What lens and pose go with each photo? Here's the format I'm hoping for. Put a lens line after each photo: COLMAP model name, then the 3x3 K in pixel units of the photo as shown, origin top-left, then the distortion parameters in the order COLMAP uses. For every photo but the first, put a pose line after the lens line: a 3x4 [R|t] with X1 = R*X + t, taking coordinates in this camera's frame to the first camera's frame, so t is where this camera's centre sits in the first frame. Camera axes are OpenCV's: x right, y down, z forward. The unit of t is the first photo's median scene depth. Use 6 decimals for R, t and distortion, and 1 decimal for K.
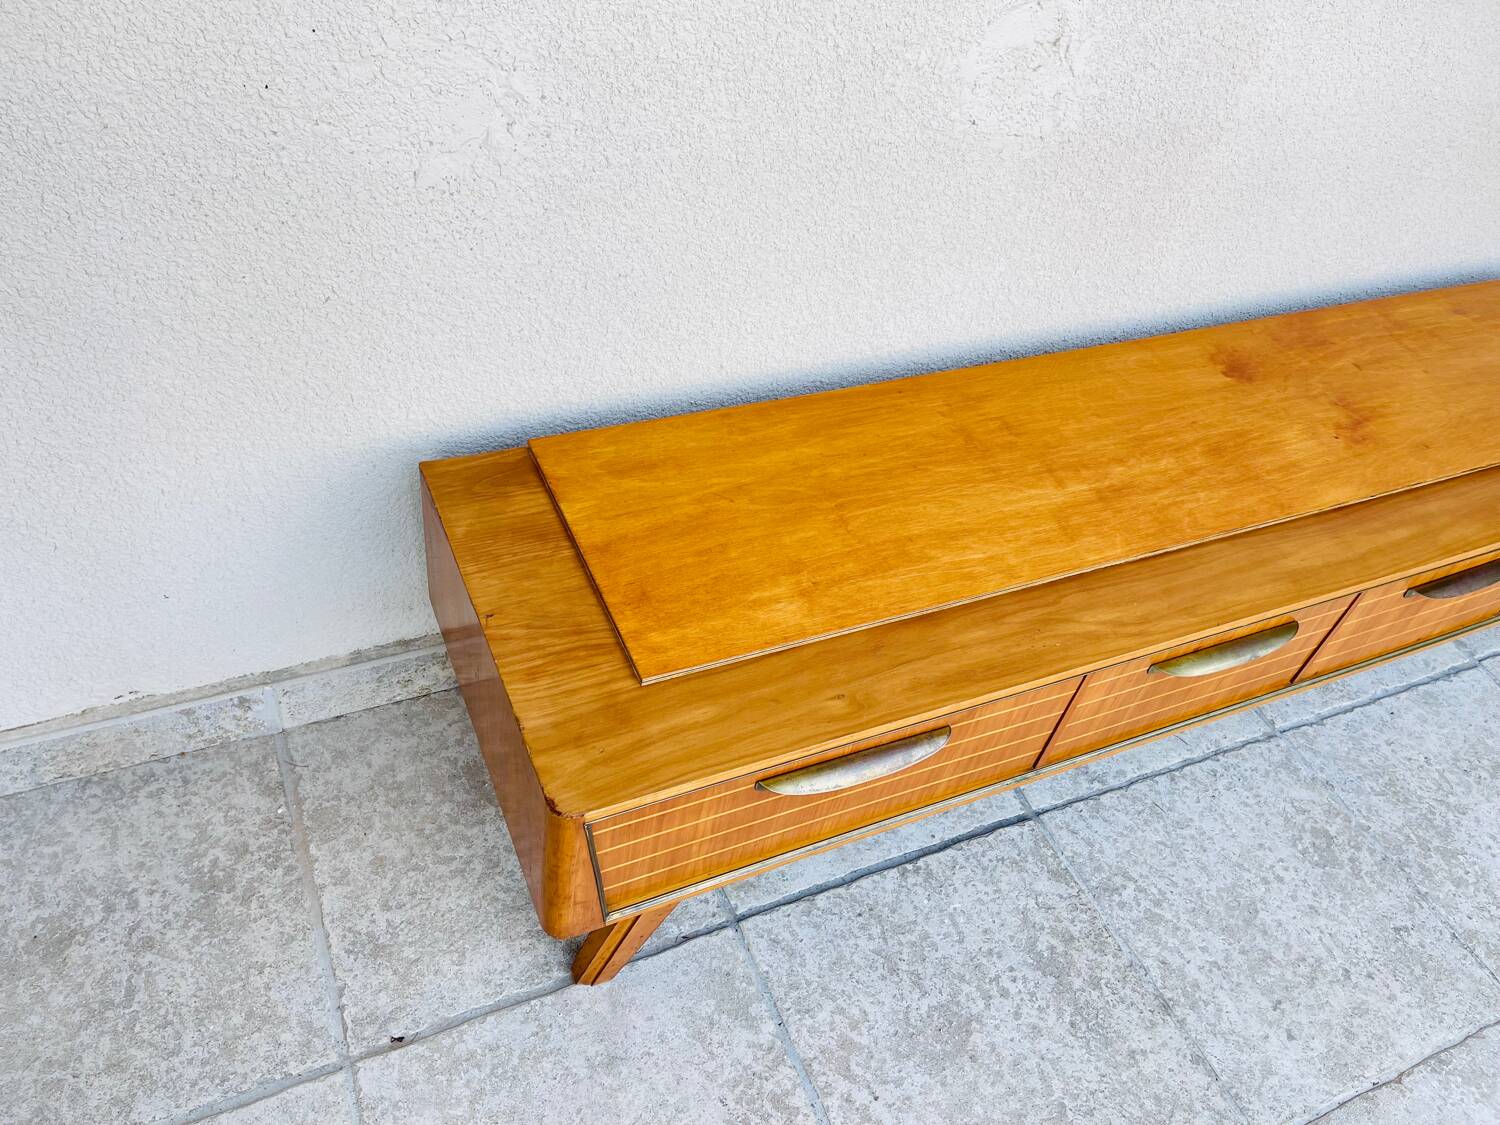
lens RADIAL K [[1134.1, 0, 744.8], [0, 1134.1, 564.2], [0, 0, 1]] dist [0.078649, -0.103720]
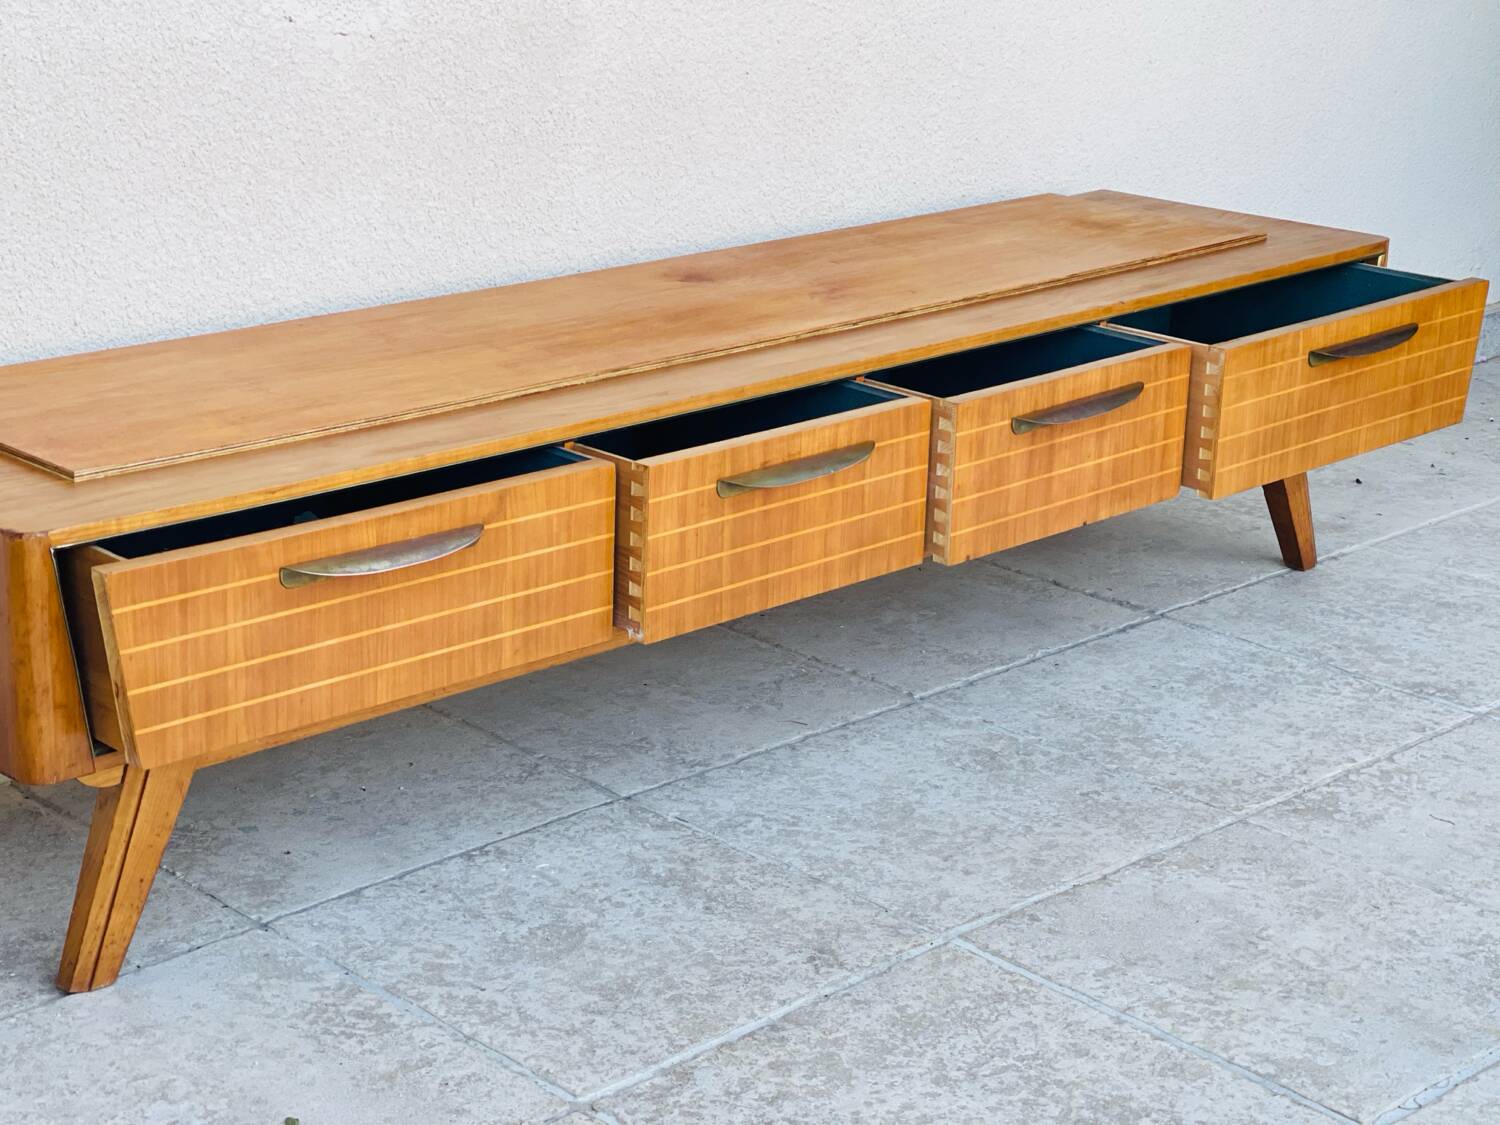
lens RADIAL K [[2772.0, 0, 751.3], [0, 2772.0, 547.3], [0, 0, 1]] dist [0.204740, 0.000000]
pose [[0.931930, -0.216311, 0.291060, -0.201022], [0.321636, 0.863765, -0.387893, 0.960807], [-0.167502, 0.455104, 0.874542, -0.834958]]
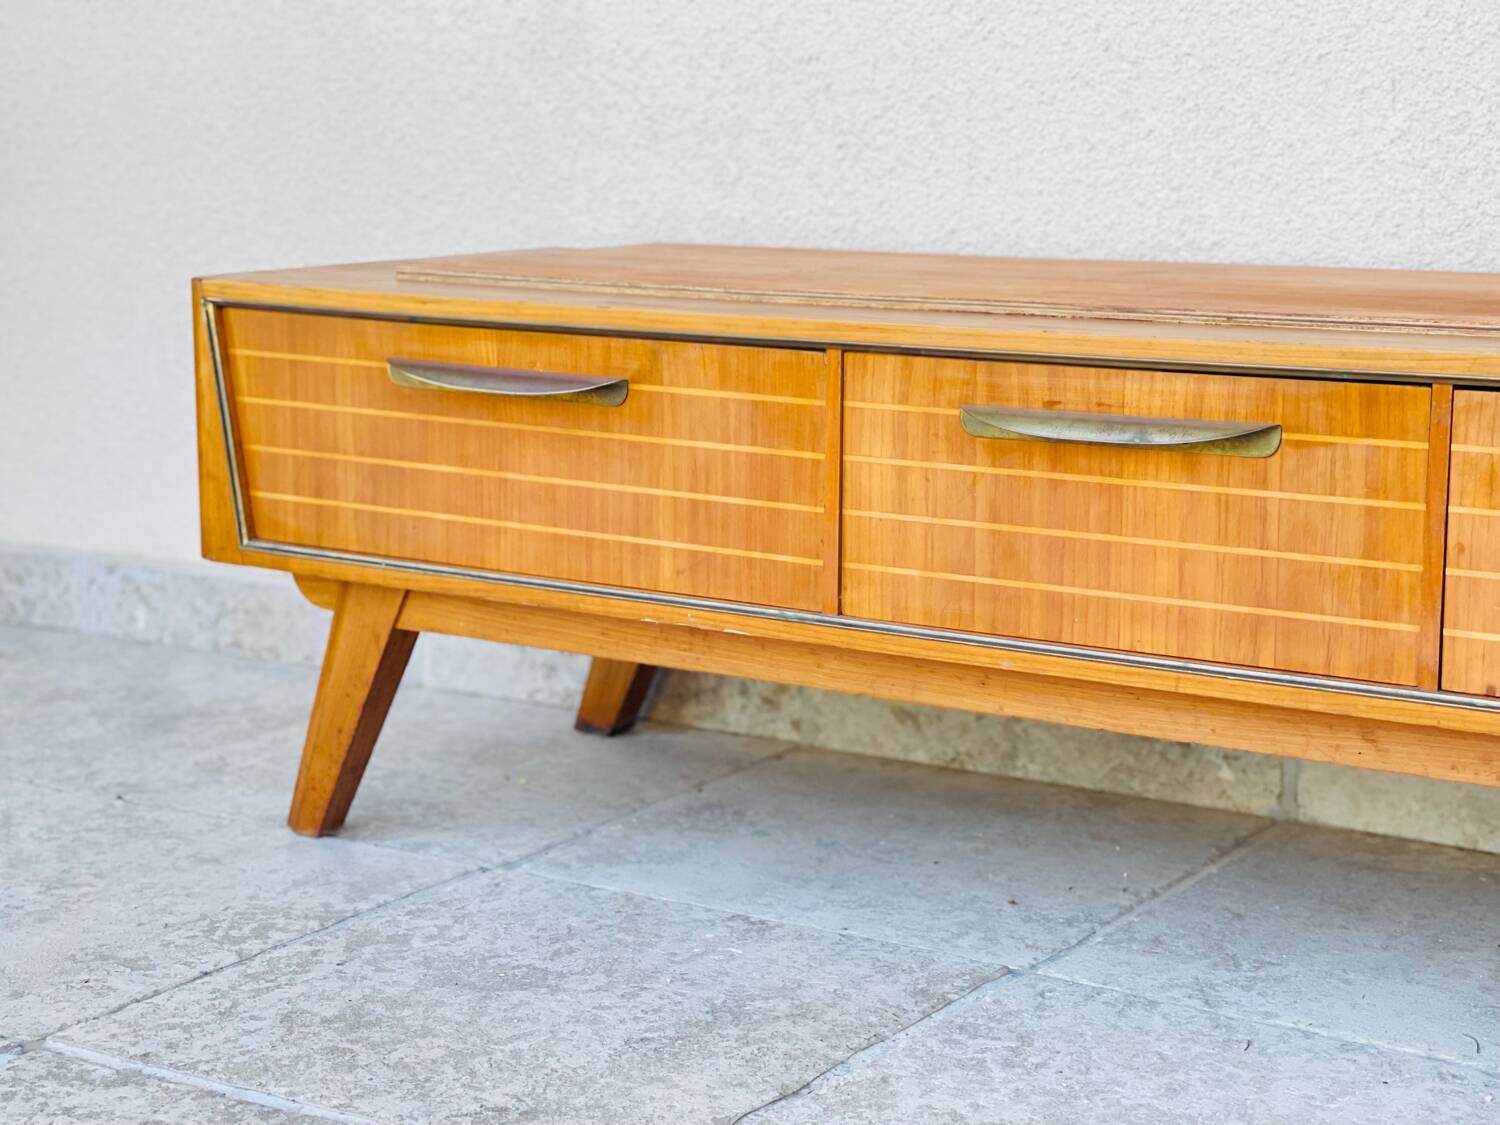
lens RADIAL K [[2772.0, 0, 751.8], [0, 2772.0, 561.0], [0, 0, 1]] dist [0.204740, 0.000000]
pose [[0.528886, 0.003471, -0.848686, 1.414544], [-0.545230, 0.767724, -0.336638, 0.645044], [0.650388, 0.640772, 0.407930, 0.374492]]
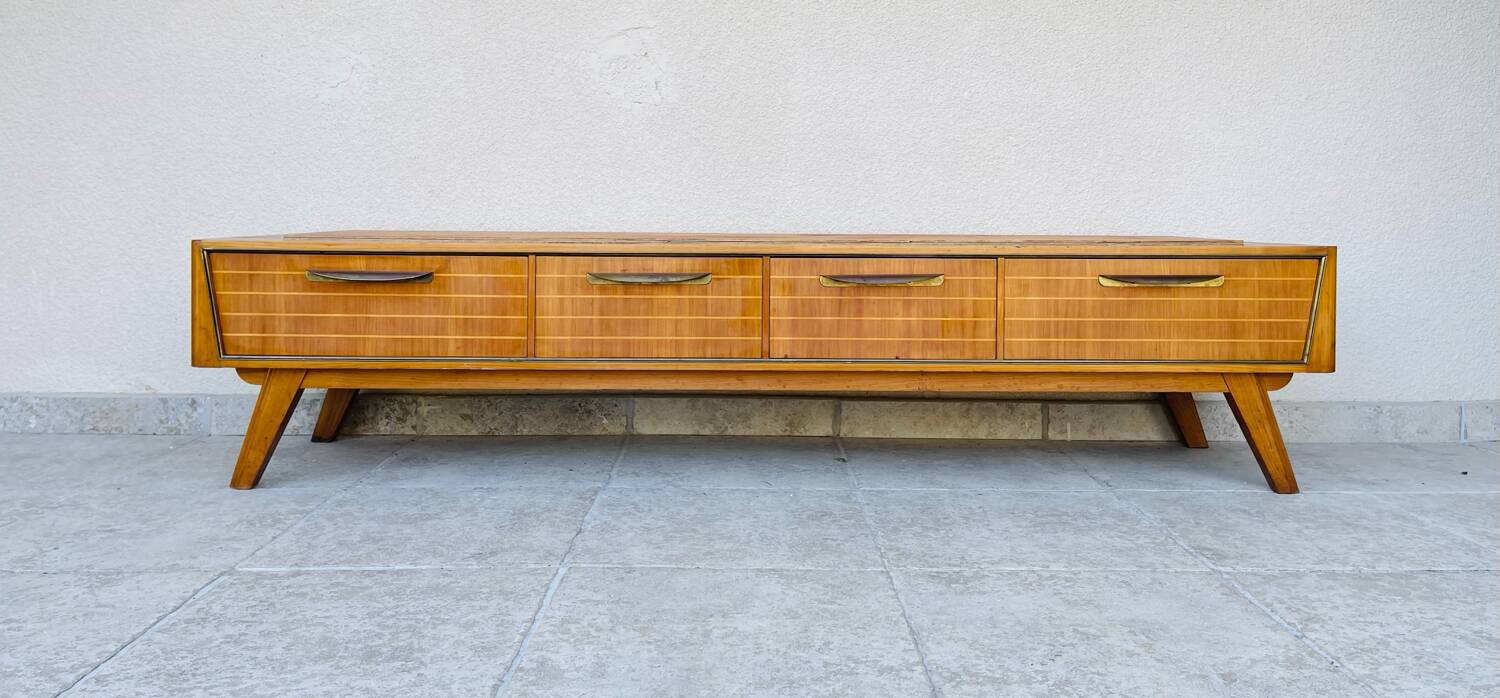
lens RADIAL K [[1128.0, 0, 751.3], [0, 1128.0, 241.8], [0, 0, 1]] dist [0.059079, -0.030690]
pose [[0.906403, -0.125654, -0.403293, 1.127031], [-0.198482, 0.716085, -0.669199, 0.996606], [0.372880, 0.686610, 0.624122, 0.069596]]
